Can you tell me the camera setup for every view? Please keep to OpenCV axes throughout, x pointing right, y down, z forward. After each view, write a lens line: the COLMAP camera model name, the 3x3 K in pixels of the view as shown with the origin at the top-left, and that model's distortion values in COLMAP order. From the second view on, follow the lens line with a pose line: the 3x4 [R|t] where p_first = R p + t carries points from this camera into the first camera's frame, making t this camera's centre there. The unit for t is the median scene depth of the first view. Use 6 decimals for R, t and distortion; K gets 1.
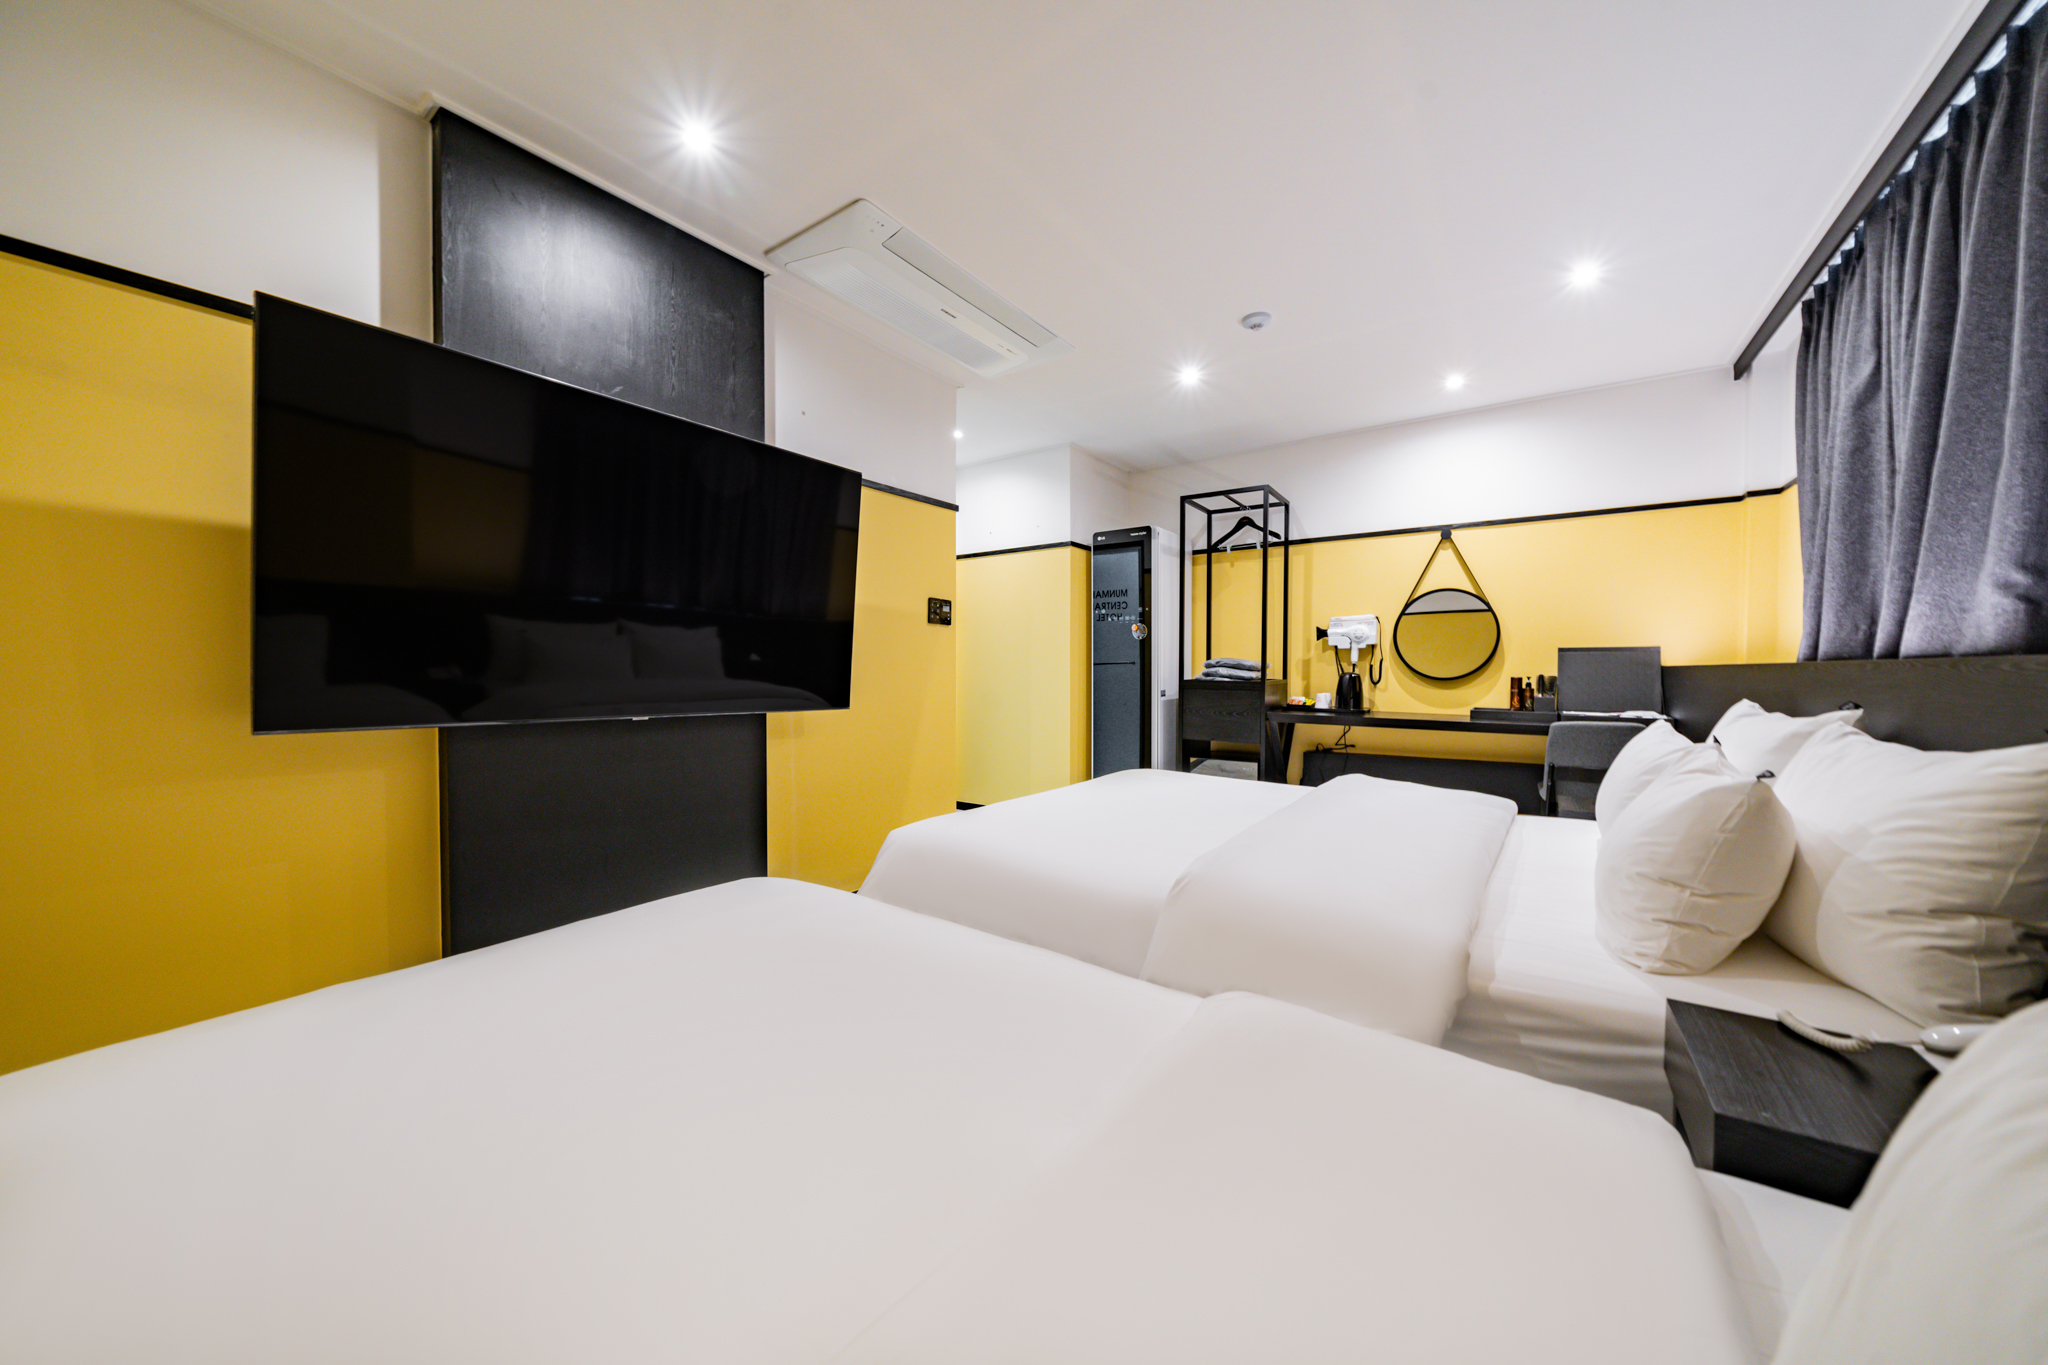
lens RADIAL K [[708.5, 0, 1018.6], [0, 708.5, 685.7], [0, 0, 1]] dist [-0.001180, -0.000147]
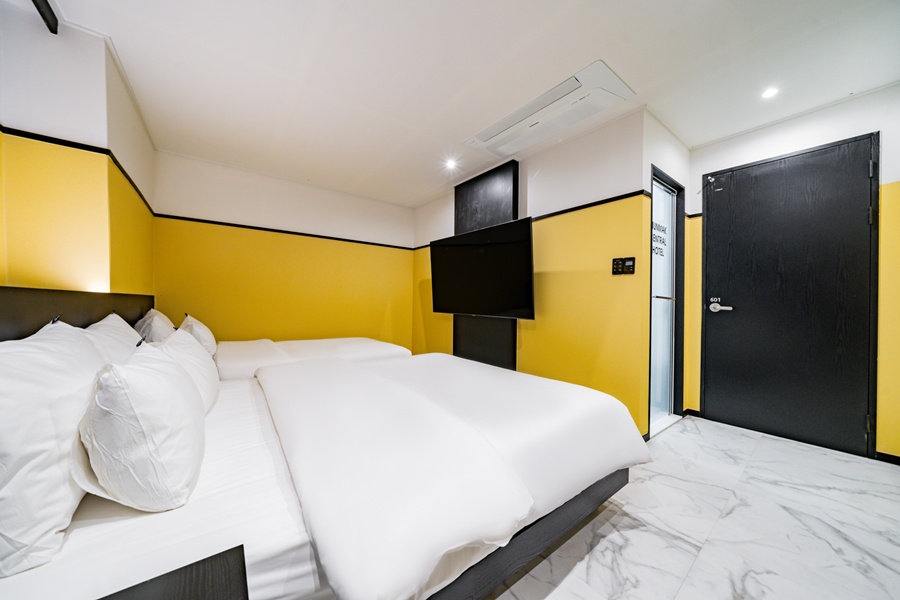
lens RADIAL K [[311.4, 0, 447.6], [0, 311.4, 301.4], [0, 0, 1]] dist [-0.001180, -0.000147]
pose [[-0.282913, -0.001592, -0.959144, 0.807546], [-0.028415, 0.999574, 0.006723, -0.025491], [0.958725, 0.029156, -0.282838, 1.024274]]
